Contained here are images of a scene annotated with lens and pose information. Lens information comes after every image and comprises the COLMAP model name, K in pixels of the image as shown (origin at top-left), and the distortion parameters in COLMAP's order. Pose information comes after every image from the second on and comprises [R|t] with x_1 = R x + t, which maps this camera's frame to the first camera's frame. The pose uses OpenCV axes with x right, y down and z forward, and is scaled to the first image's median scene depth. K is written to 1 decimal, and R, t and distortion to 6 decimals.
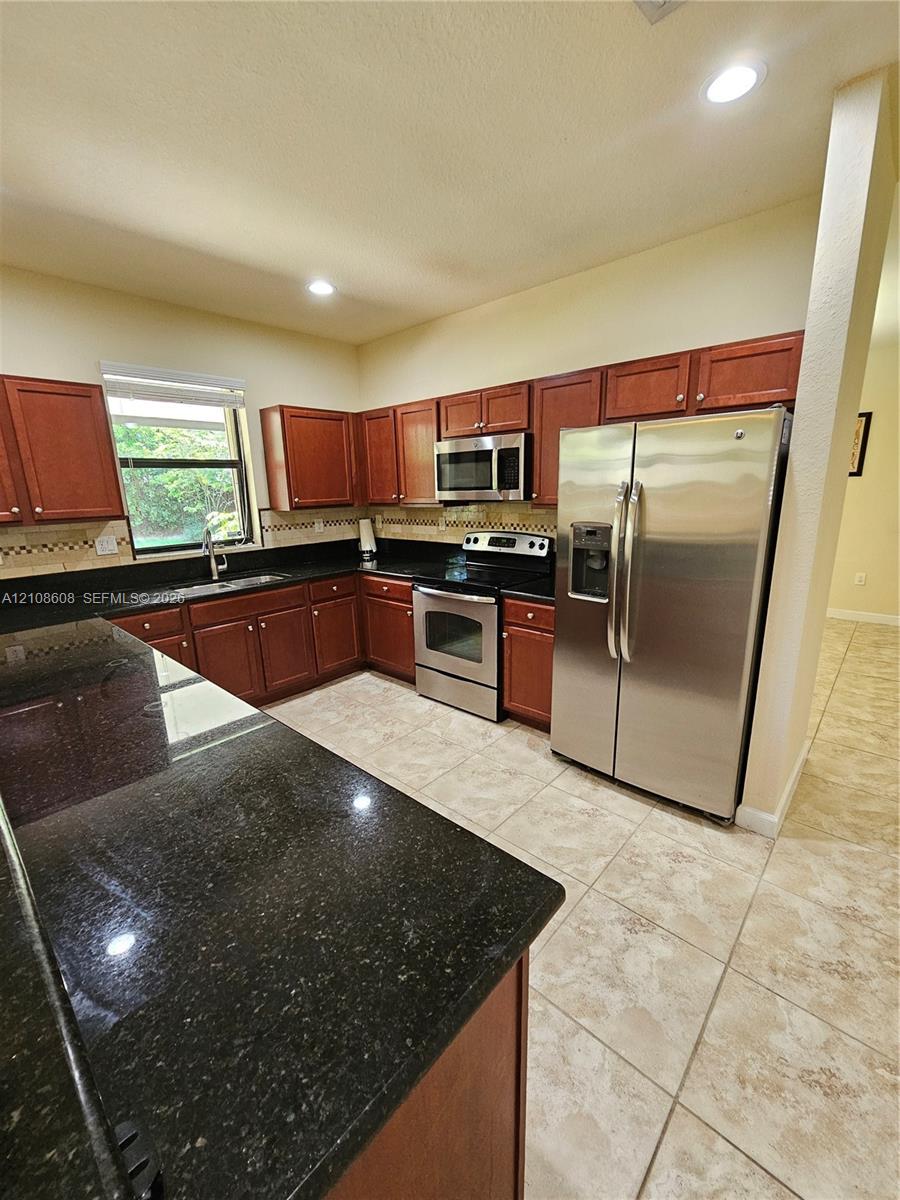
lens RADIAL K [[492.9, 0, 451.4], [0, 492.9, 601.9], [0, 0, 1]] dist [-0.001409, -0.000057]
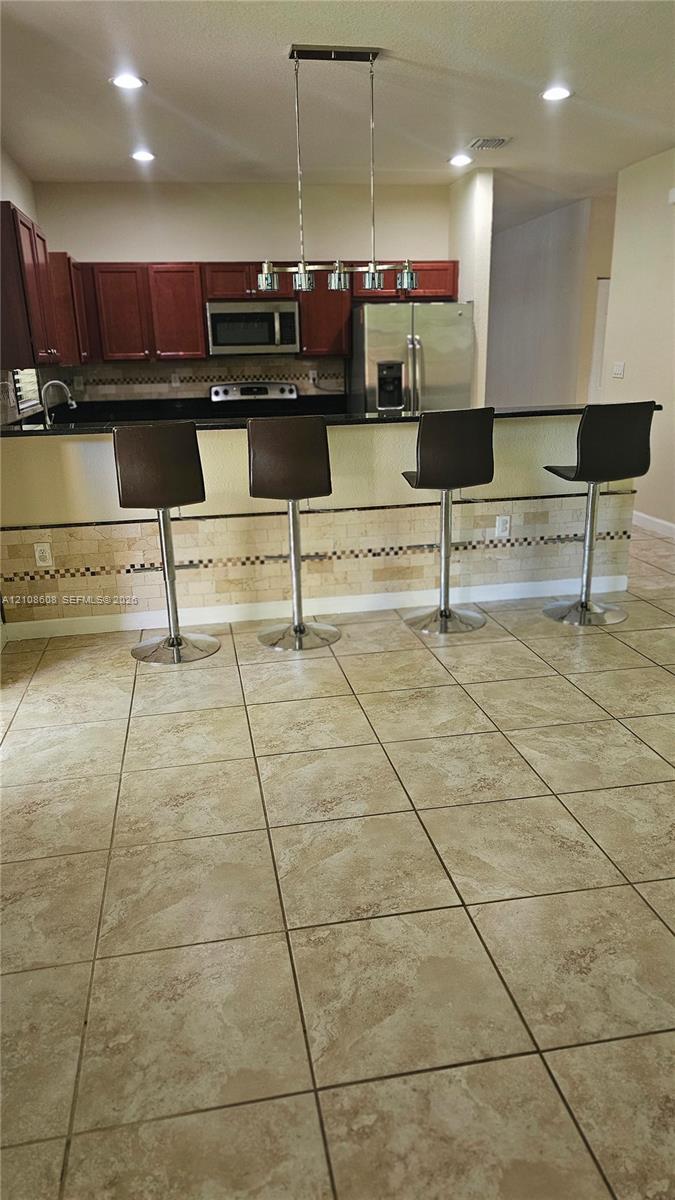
lens RADIAL K [[803.1, 0, 329.6], [0, 803.1, 612.6], [0, 0, 1]] dist [0.063872, -0.022345]
pose [[0.608933, -0.234556, 0.757749, -1.556192], [0.192281, 0.970437, 0.145873, 0.169517], [-0.769564, 0.056874, 0.636032, -0.417292]]
